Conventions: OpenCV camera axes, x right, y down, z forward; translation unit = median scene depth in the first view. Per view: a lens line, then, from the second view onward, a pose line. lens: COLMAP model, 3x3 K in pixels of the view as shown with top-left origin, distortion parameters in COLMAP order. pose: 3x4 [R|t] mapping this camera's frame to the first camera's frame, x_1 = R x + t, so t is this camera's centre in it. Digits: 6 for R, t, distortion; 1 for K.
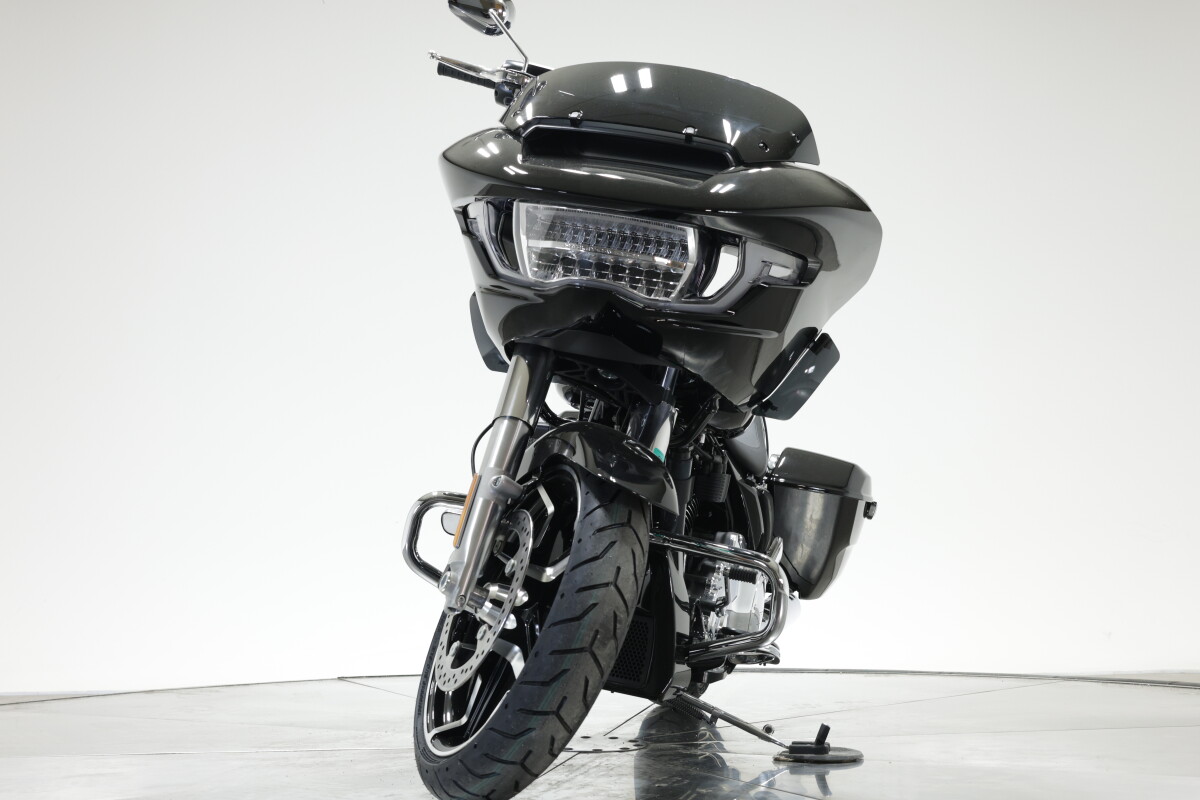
lens RADIAL K [[1480.0, 0, 599.7], [0, 1480.0, 403.2], [0, 0, 1]] dist [0.032058, 0.000000]
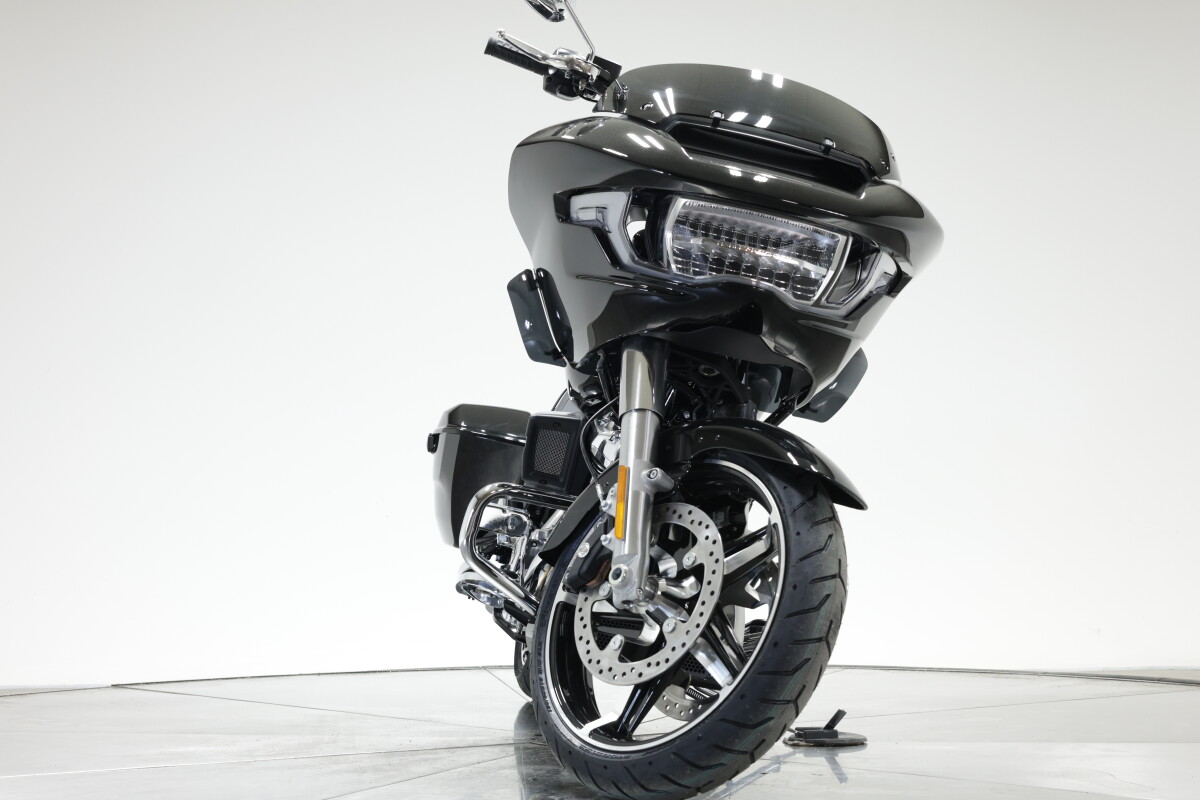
lens RADIAL K [[1480.0, 0, 599.6], [0, 1480.0, 397.6], [0, 0, 1]] dist [0.032058, 0.000000]
pose [[0.932869, 0.042652, 0.357682, -0.459337], [-0.040883, 0.999086, -0.012509, 0.015300], [-0.357889, -0.002954, 0.933760, 0.081023]]
